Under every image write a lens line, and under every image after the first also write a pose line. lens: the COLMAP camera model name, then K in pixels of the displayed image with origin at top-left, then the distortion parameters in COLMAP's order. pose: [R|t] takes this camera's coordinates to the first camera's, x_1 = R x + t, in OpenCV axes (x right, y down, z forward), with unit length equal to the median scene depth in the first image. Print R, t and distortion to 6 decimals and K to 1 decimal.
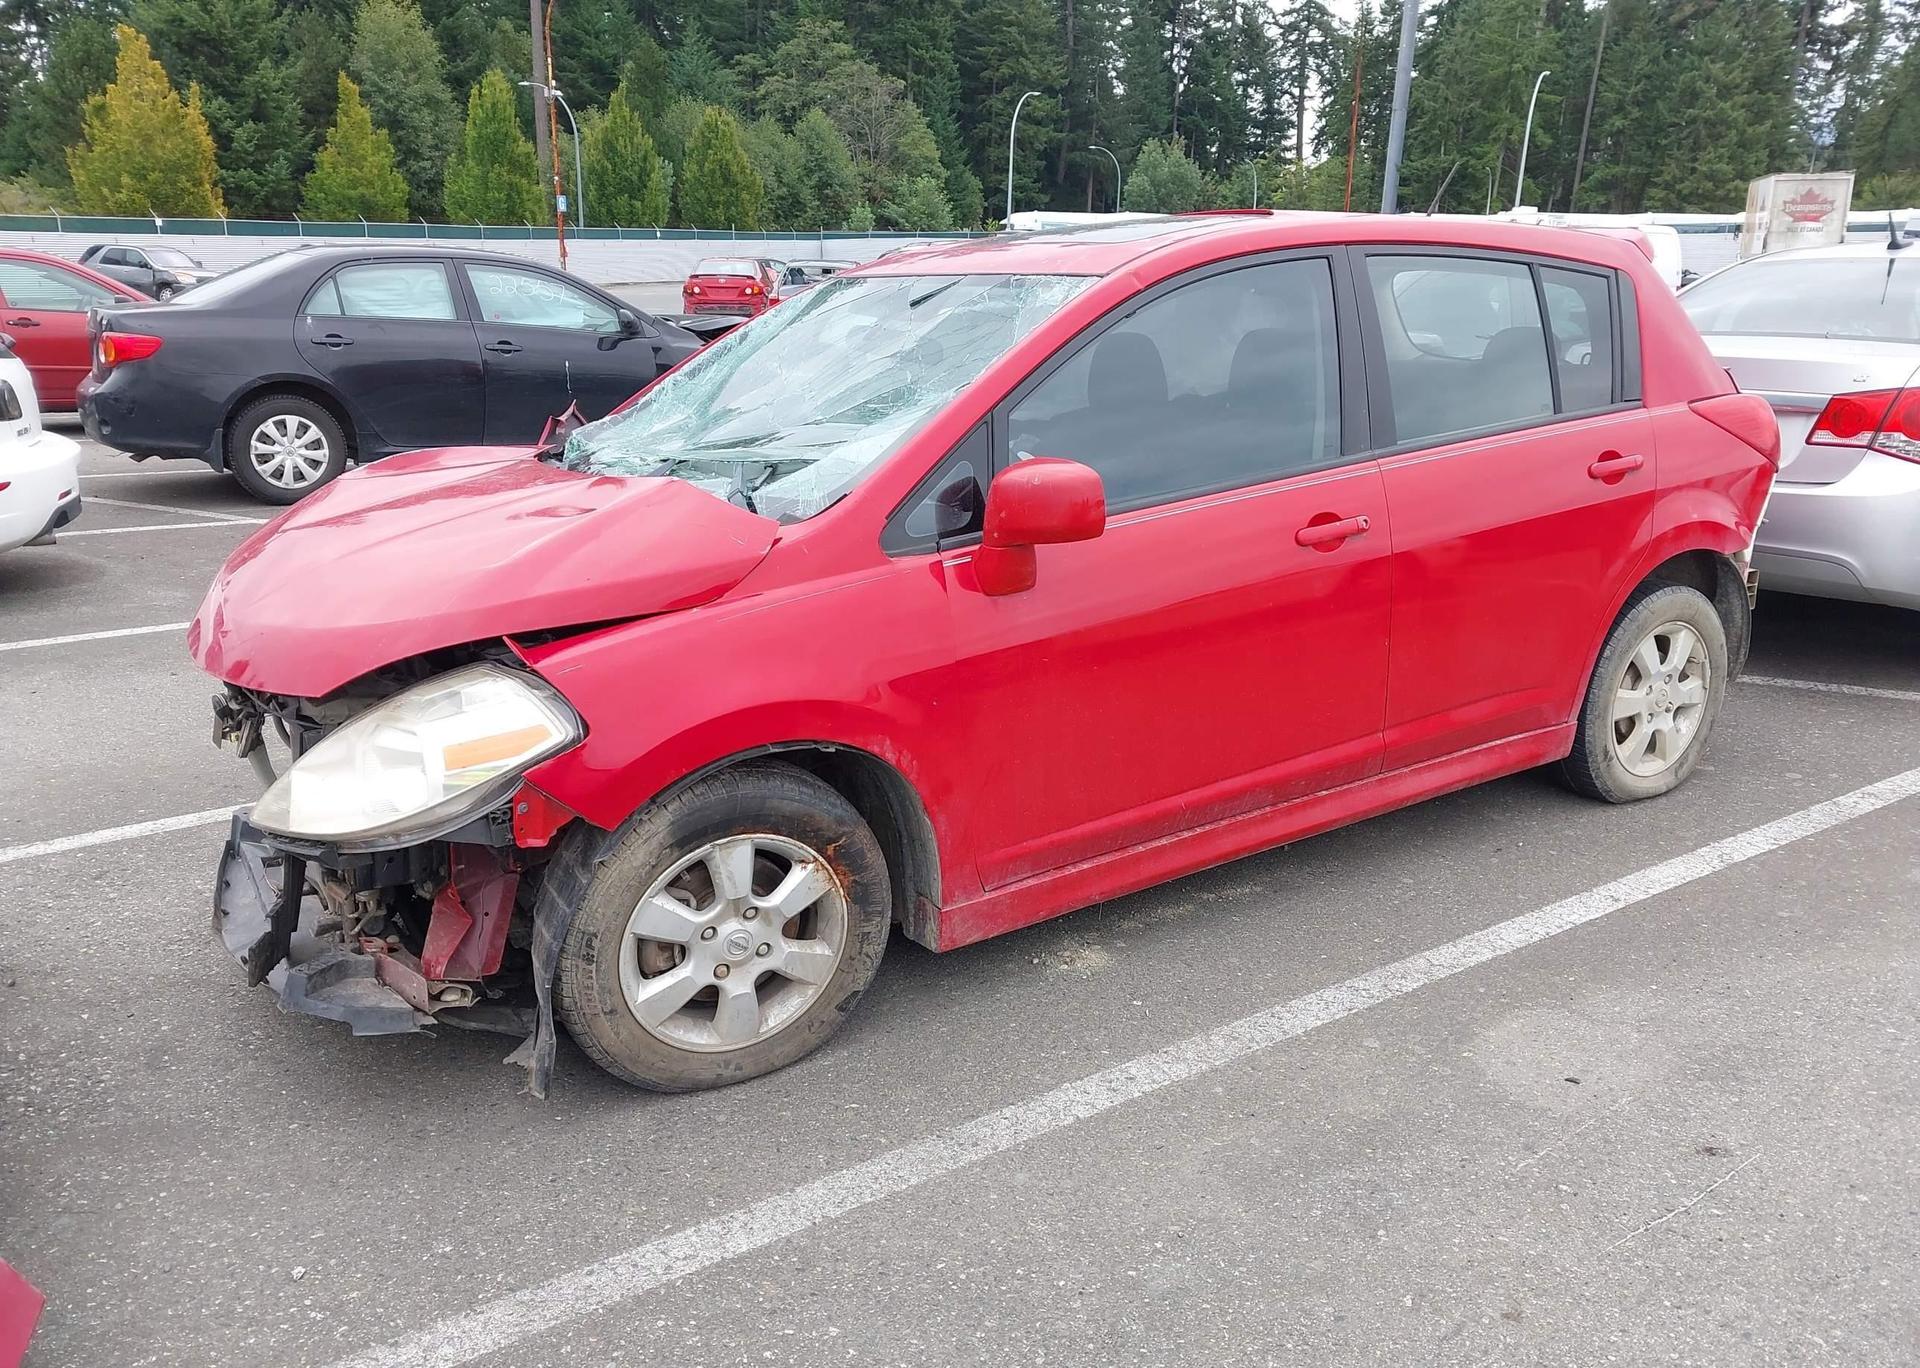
lens RADIAL K [[1517.5, 0, 961.9], [0, 1517.5, 693.9], [0, 0, 1]] dist [0.015315, -0.014262]
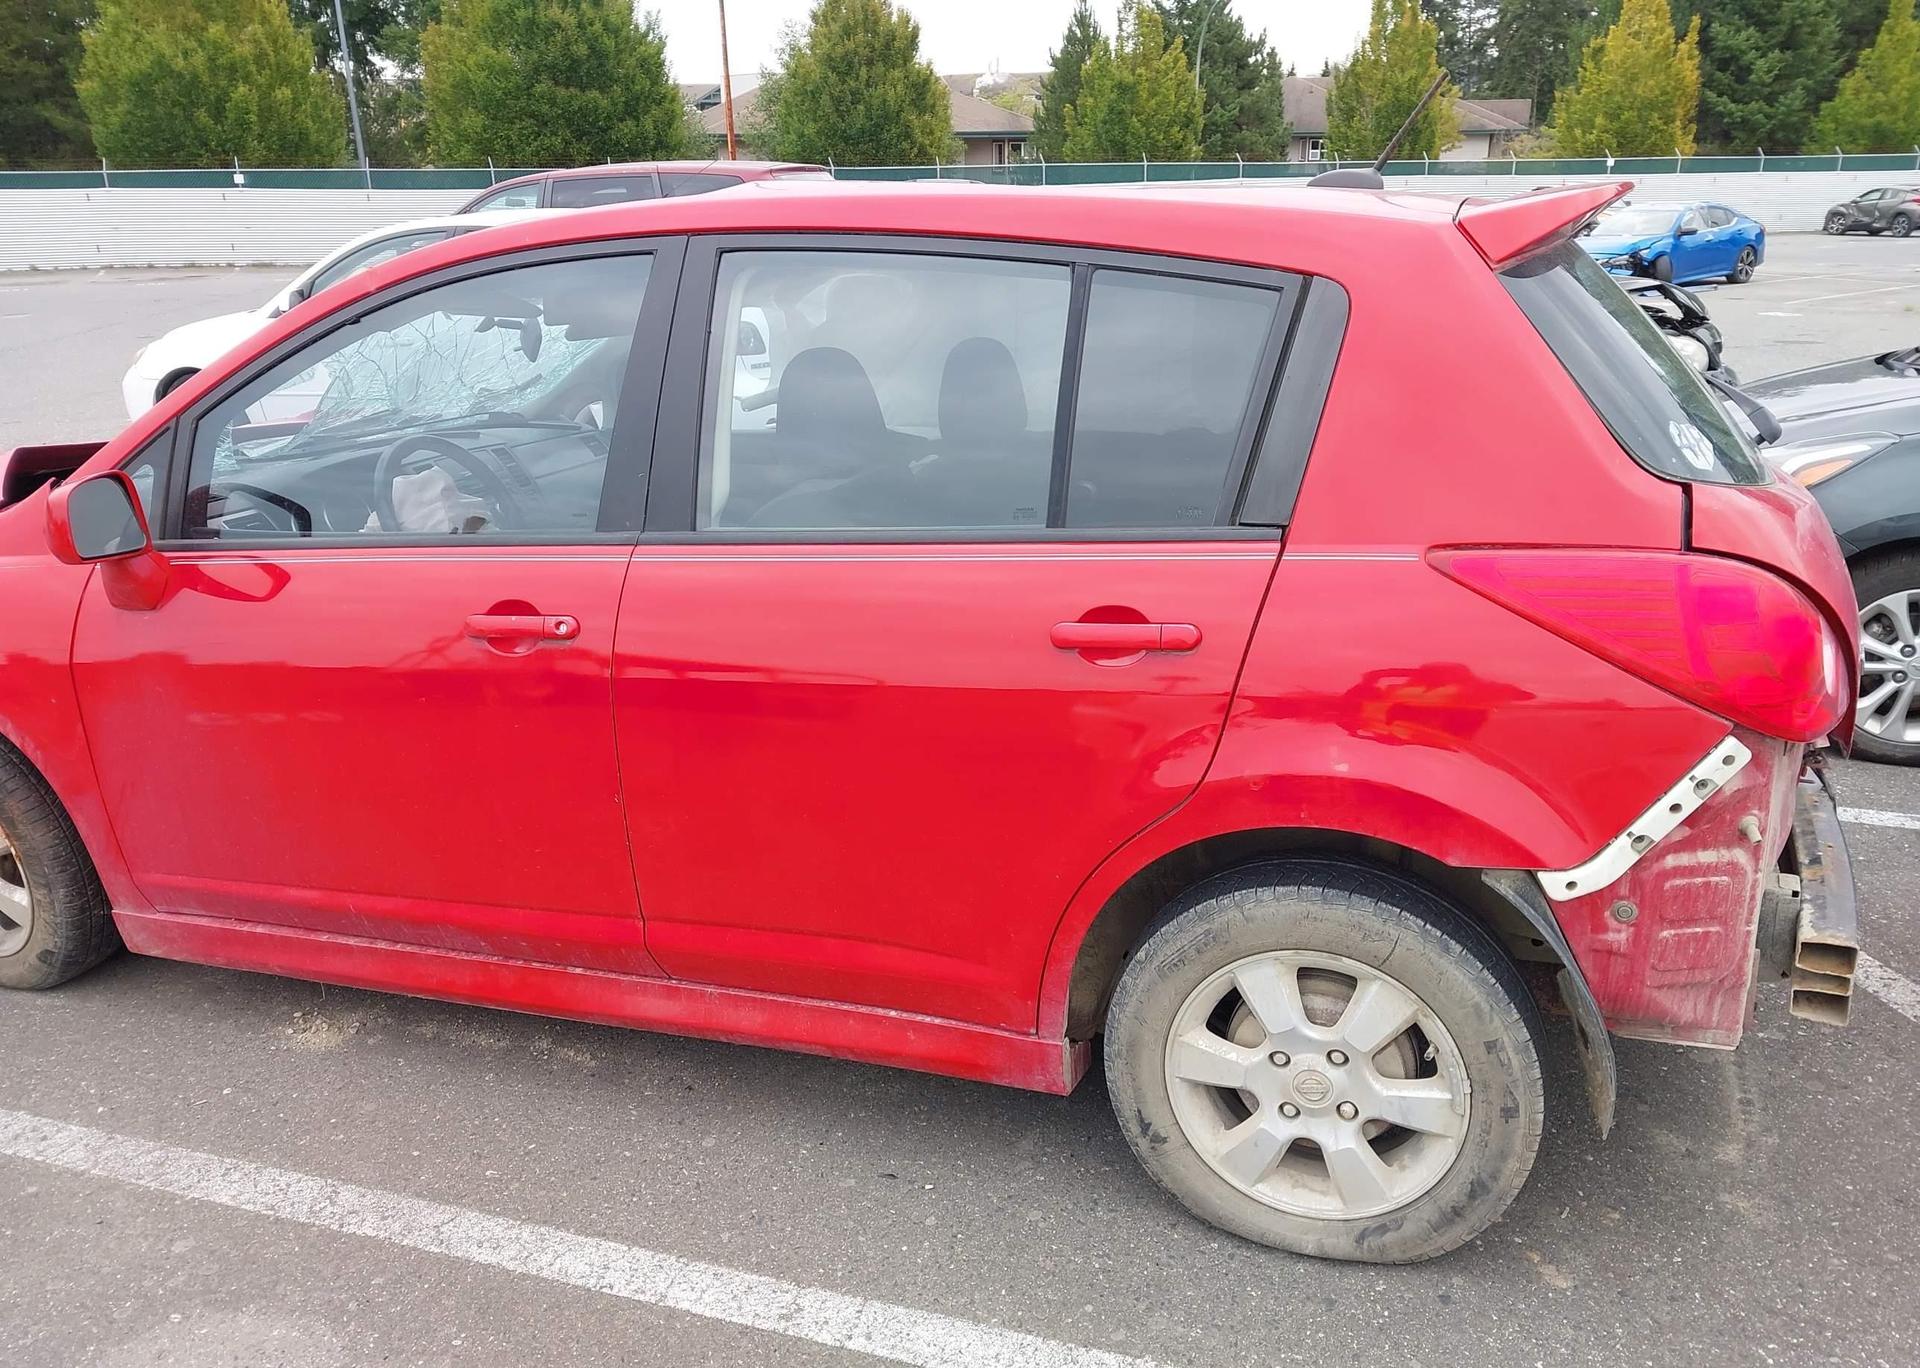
lens RADIAL K [[1517.5, 0, 960.7], [0, 1517.5, 693.4], [0, 0, 1]] dist [0.015315, -0.014262]
pose [[0.610714, 0.234941, -0.756195, 0.326515], [-0.205662, 0.969261, 0.135042, -0.076412], [0.764678, 0.073048, 0.640259, 0.240135]]
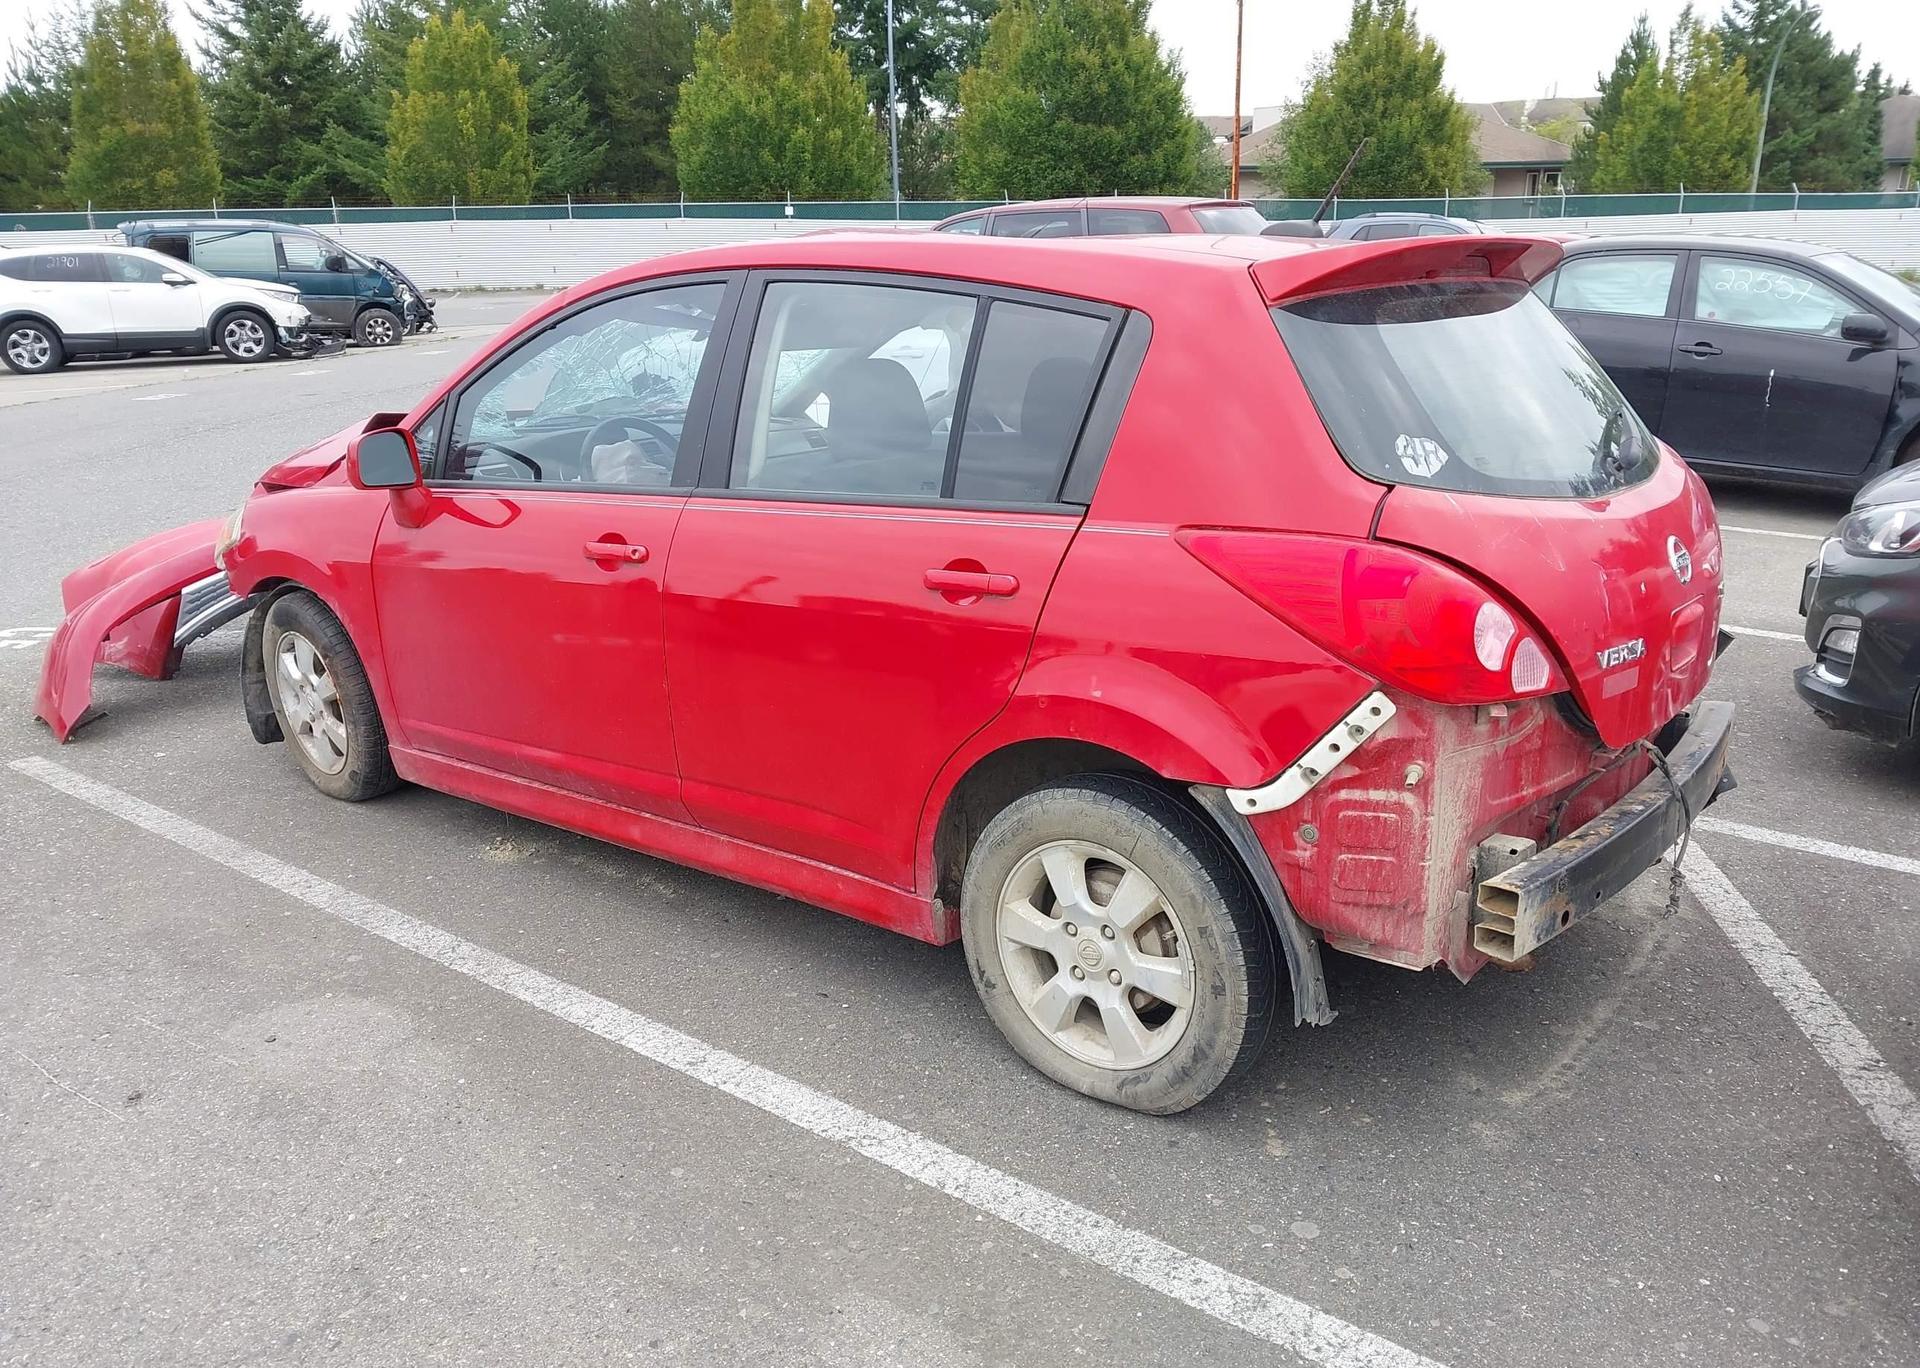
lens RADIAL K [[1517.5, 0, 968.2], [0, 1517.5, 689.6], [0, 0, 1]] dist [0.015315, -0.014262]
pose [[0.323403, 0.267082, -0.907787, 0.438196], [-0.255355, 0.948382, 0.188055, -0.094115], [0.911155, 0.170991, 0.374911, 0.295471]]
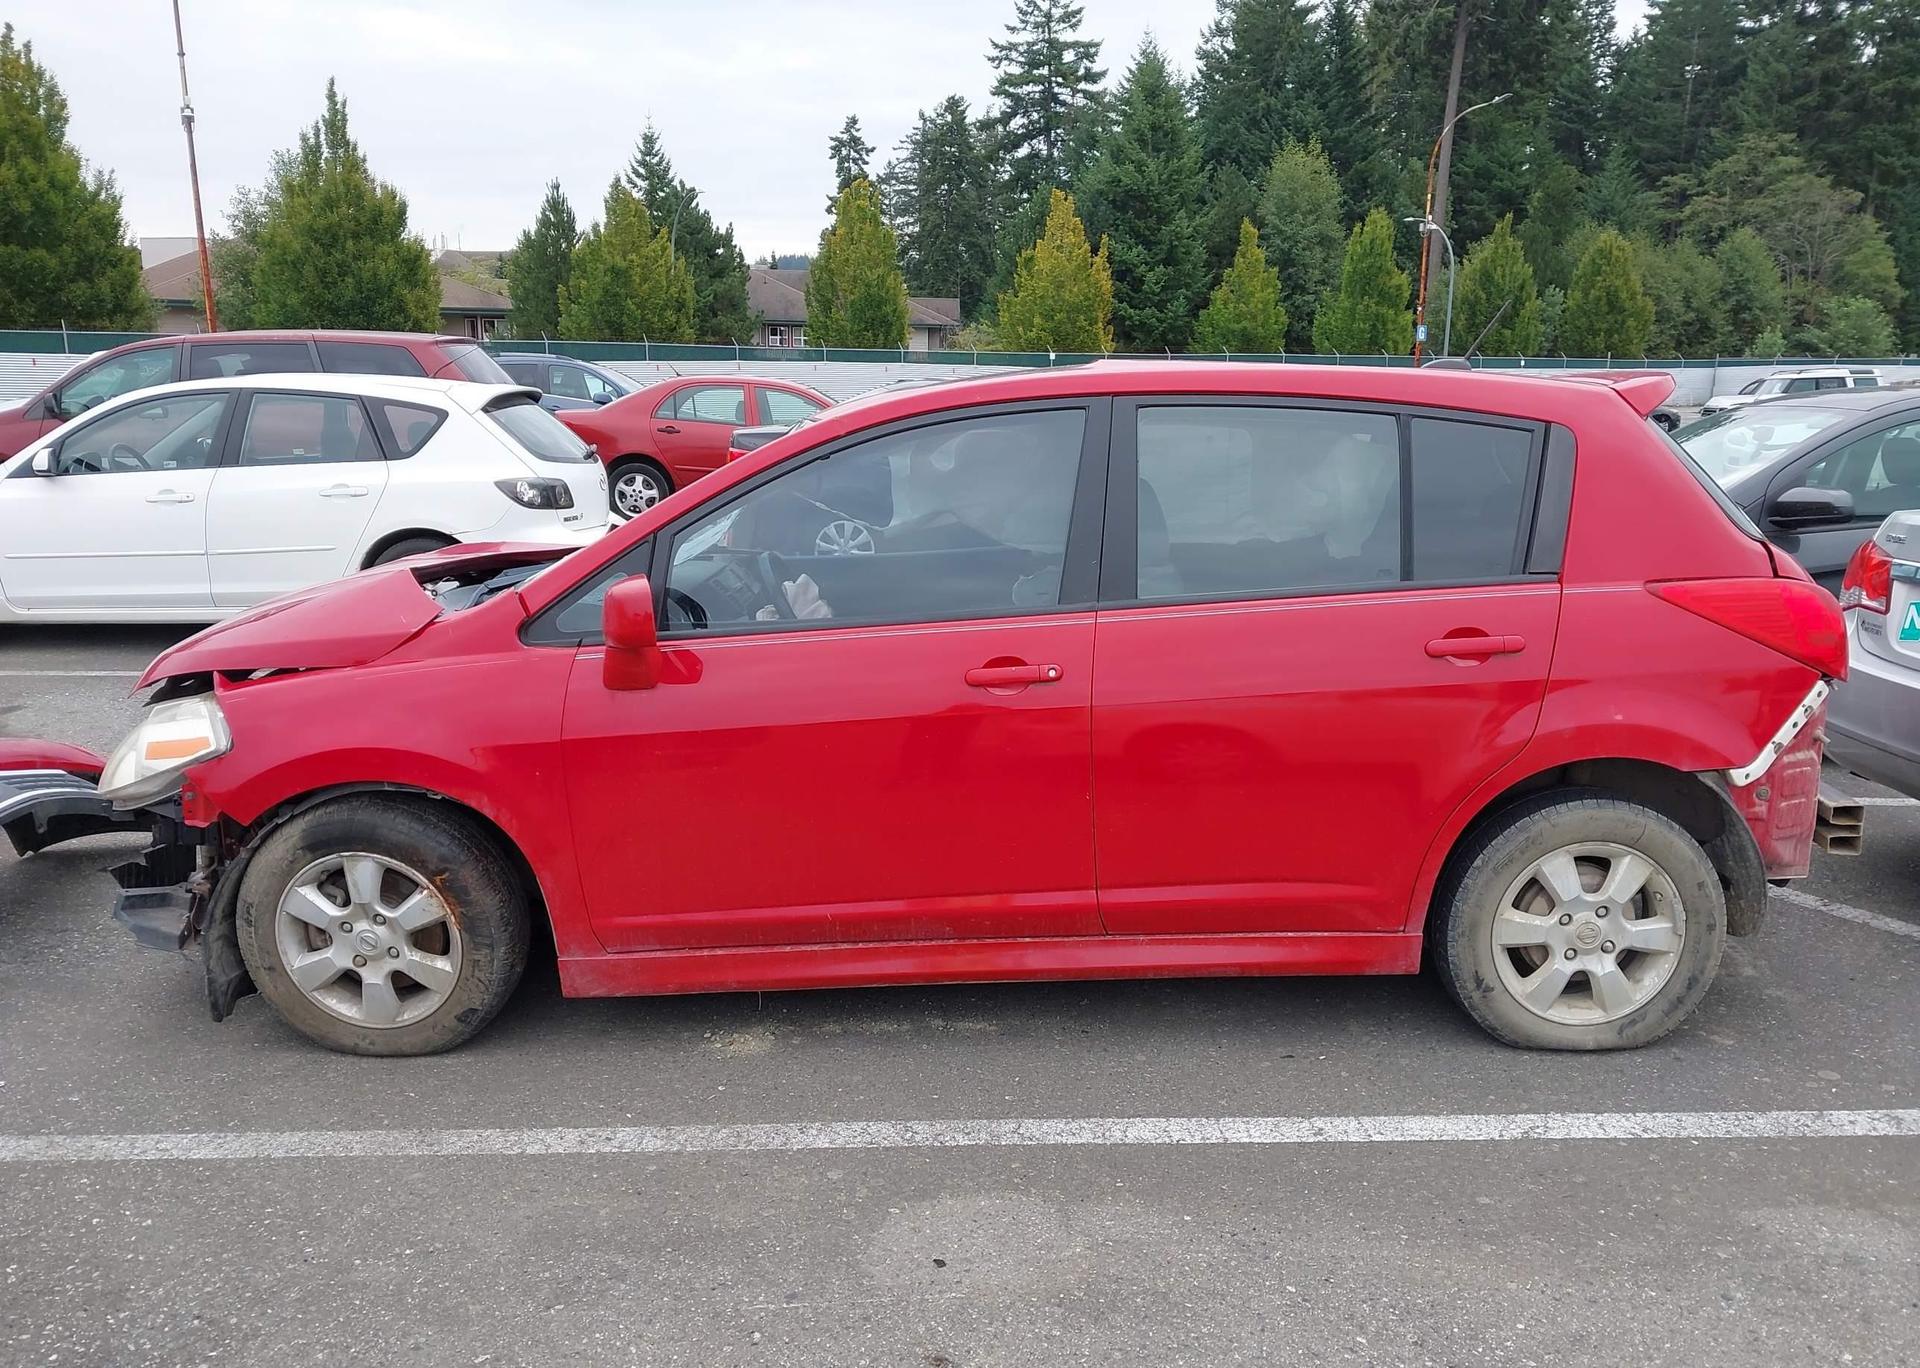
lens RADIAL K [[1517.5, 0, 959.2], [0, 1517.5, 699.4], [0, 0, 1]] dist [0.015315, -0.014262]
pose [[0.844645, 0.114645, -0.522907, 0.254461], [-0.153786, 0.987590, -0.031884, -0.018776], [0.512762, 0.107347, 0.851793, 0.047757]]
